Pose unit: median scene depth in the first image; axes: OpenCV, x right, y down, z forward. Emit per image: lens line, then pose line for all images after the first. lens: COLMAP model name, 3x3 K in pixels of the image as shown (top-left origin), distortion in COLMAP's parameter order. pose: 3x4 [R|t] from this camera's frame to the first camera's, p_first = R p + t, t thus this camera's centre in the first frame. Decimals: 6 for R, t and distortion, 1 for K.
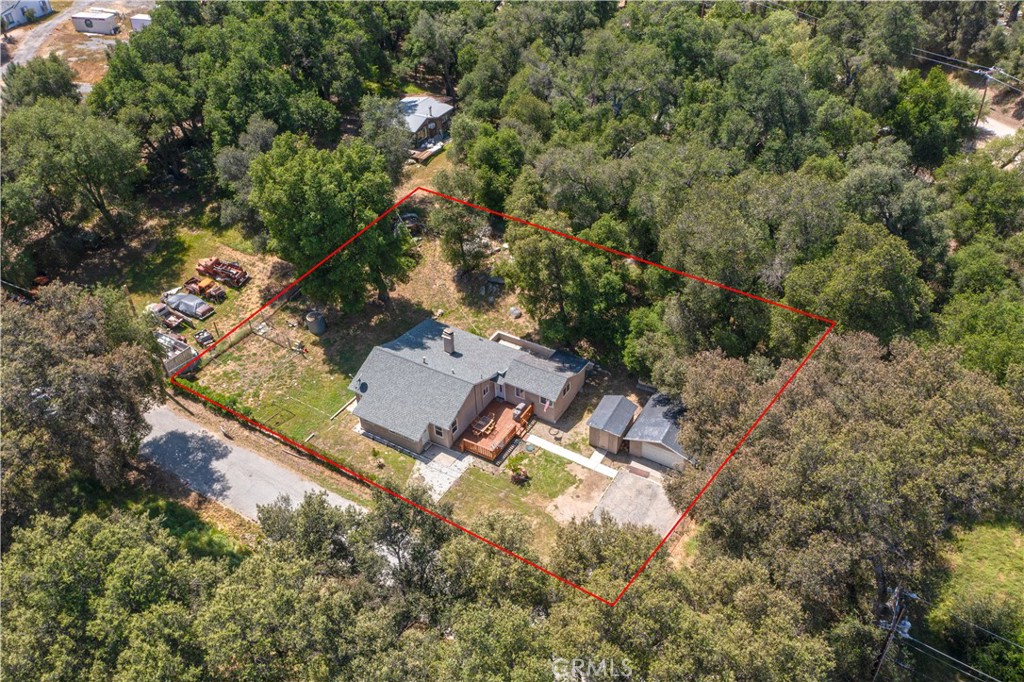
lens RADIAL K [[819.7, 0, 516.6], [0, 819.7, 339.7], [0, 0, 1]] dist [-0.006531, -0.007170]
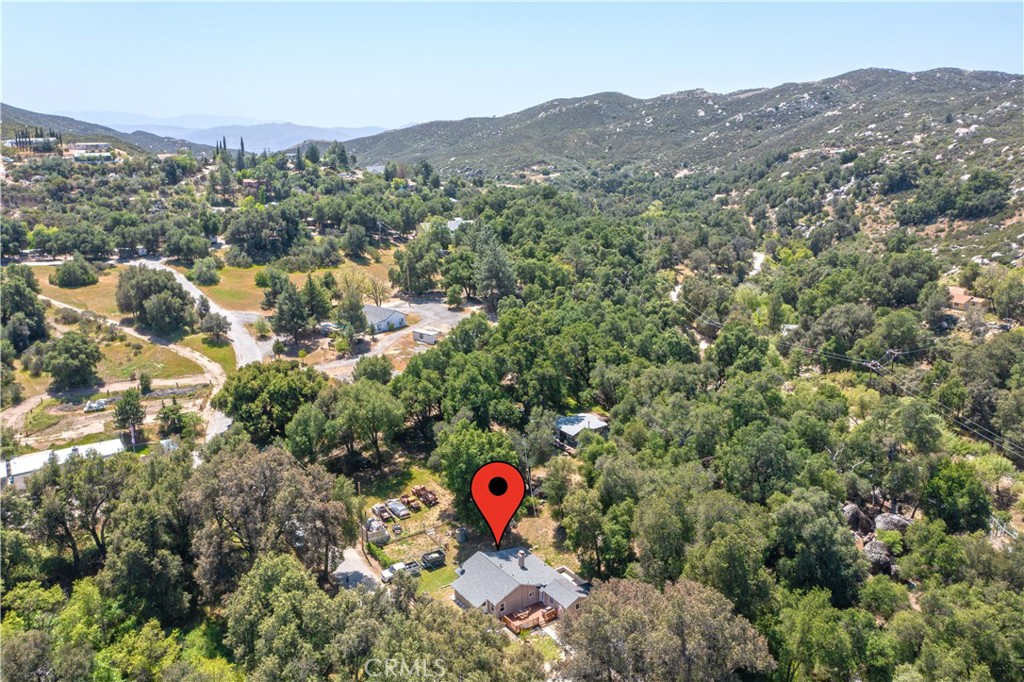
lens RADIAL K [[819.7, 0, 516.6], [0, 819.7, 339.7], [0, 0, 1]] dist [-0.006531, -0.007170]
pose [[0.911143, 0.127889, -0.391743, 0.415897], [-0.262735, 0.912639, -0.313147, 0.099408], [0.317472, 0.388246, 0.865146, -0.479038]]
